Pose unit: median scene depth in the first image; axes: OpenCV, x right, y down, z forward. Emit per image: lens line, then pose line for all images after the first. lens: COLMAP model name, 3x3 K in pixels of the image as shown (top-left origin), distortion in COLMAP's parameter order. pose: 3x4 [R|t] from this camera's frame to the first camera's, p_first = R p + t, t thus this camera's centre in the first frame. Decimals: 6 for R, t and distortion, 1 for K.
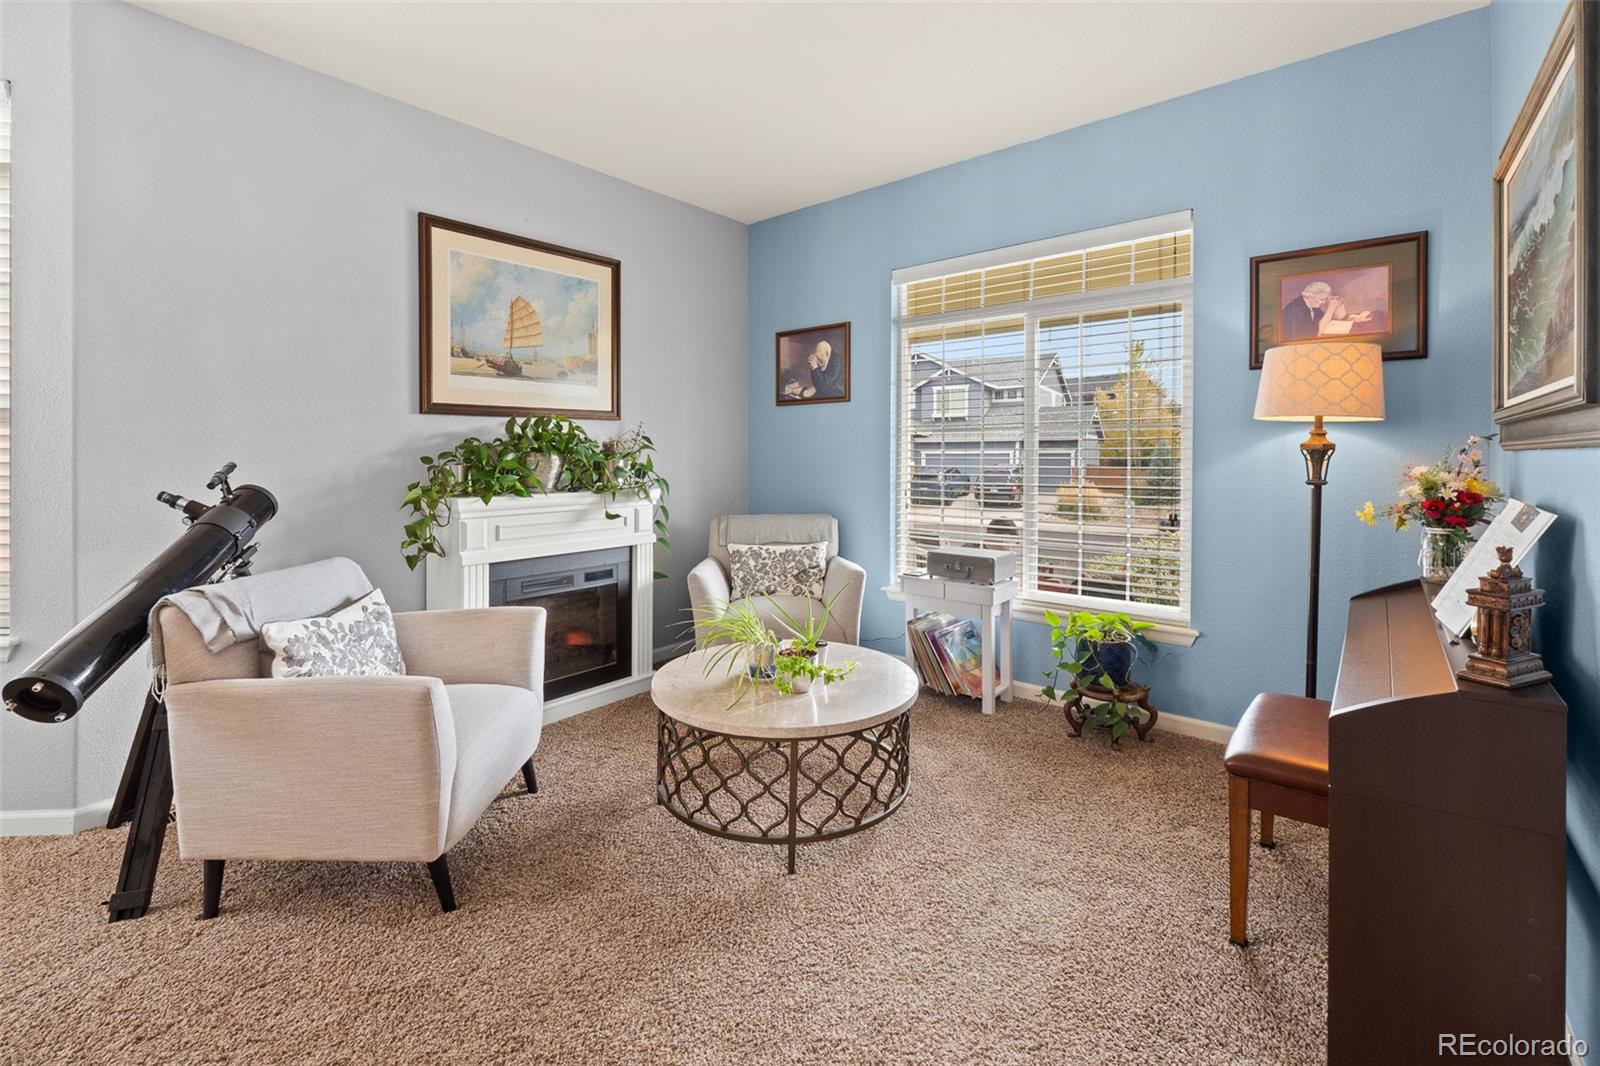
lens RADIAL K [[697.3, 0, 797.1], [0, 697.3, 454.4], [0, 0, 1]] dist [-0.002832, -0.000672]
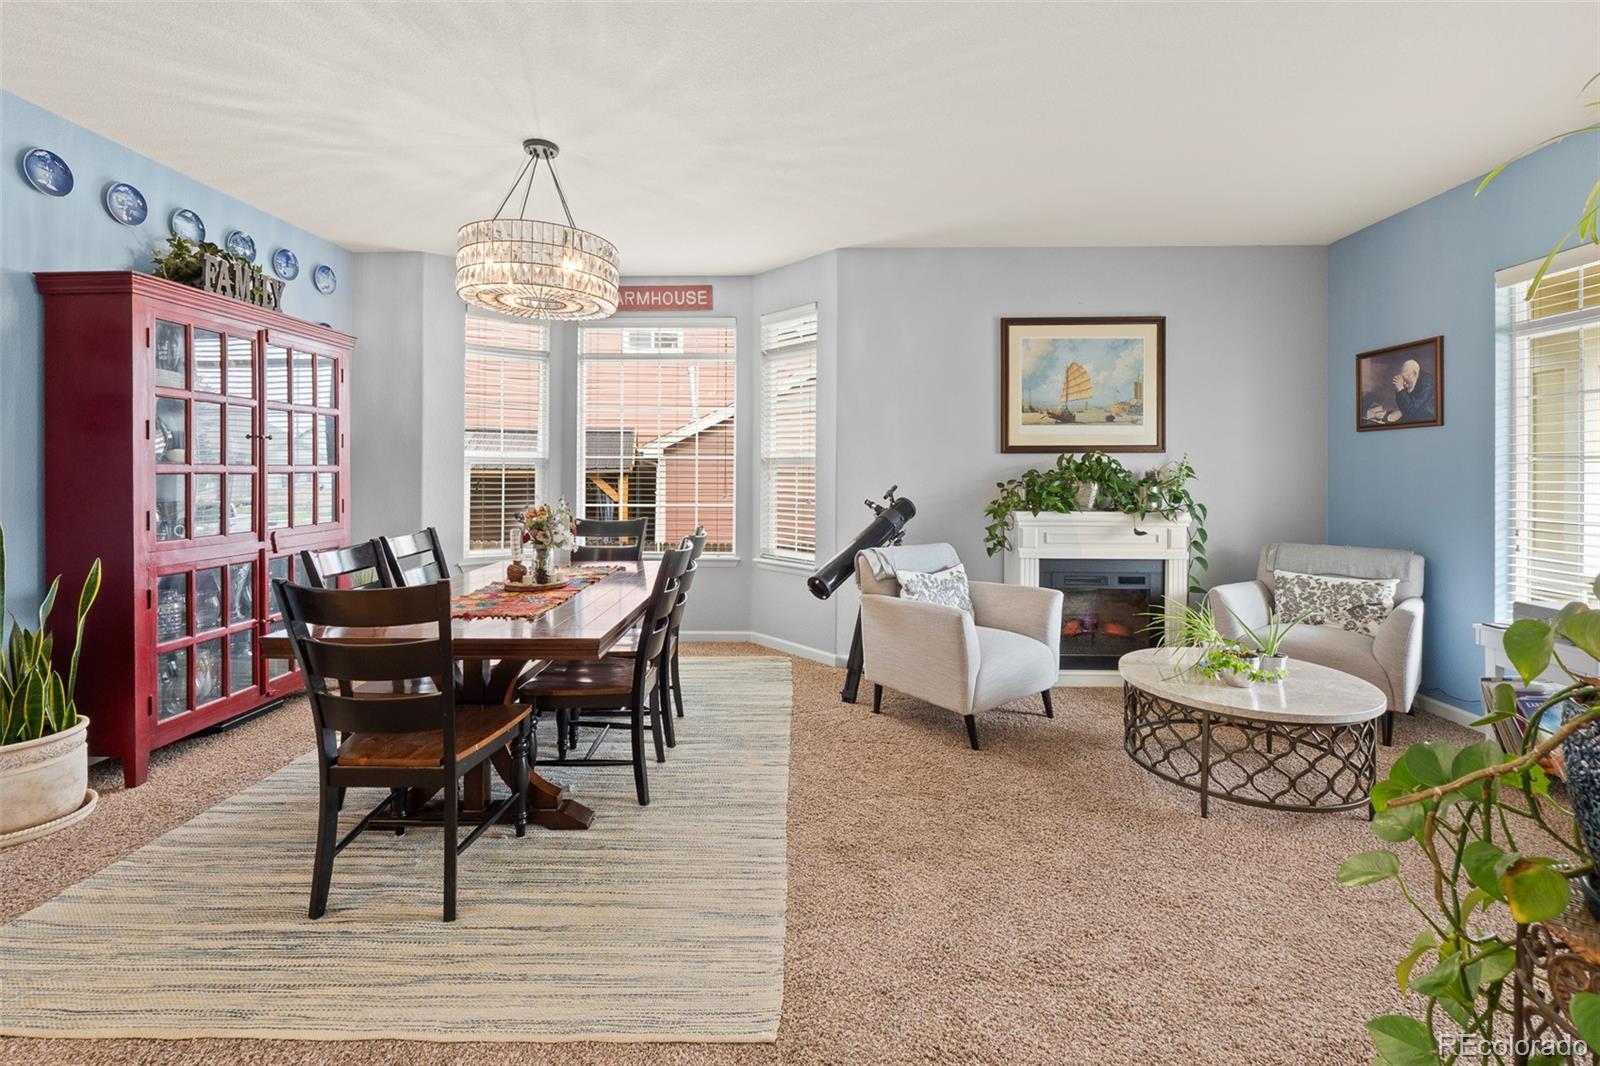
lens RADIAL K [[697.3, 0, 803.4], [0, 697.3, 466.6], [0, 0, 1]] dist [-0.002832, -0.000672]
pose [[0.618472, -0.001906, -0.785805, 0.348739], [-0.006159, 0.999955, -0.007273, -0.016313], [0.785783, 0.009338, 0.618432, -0.237662]]
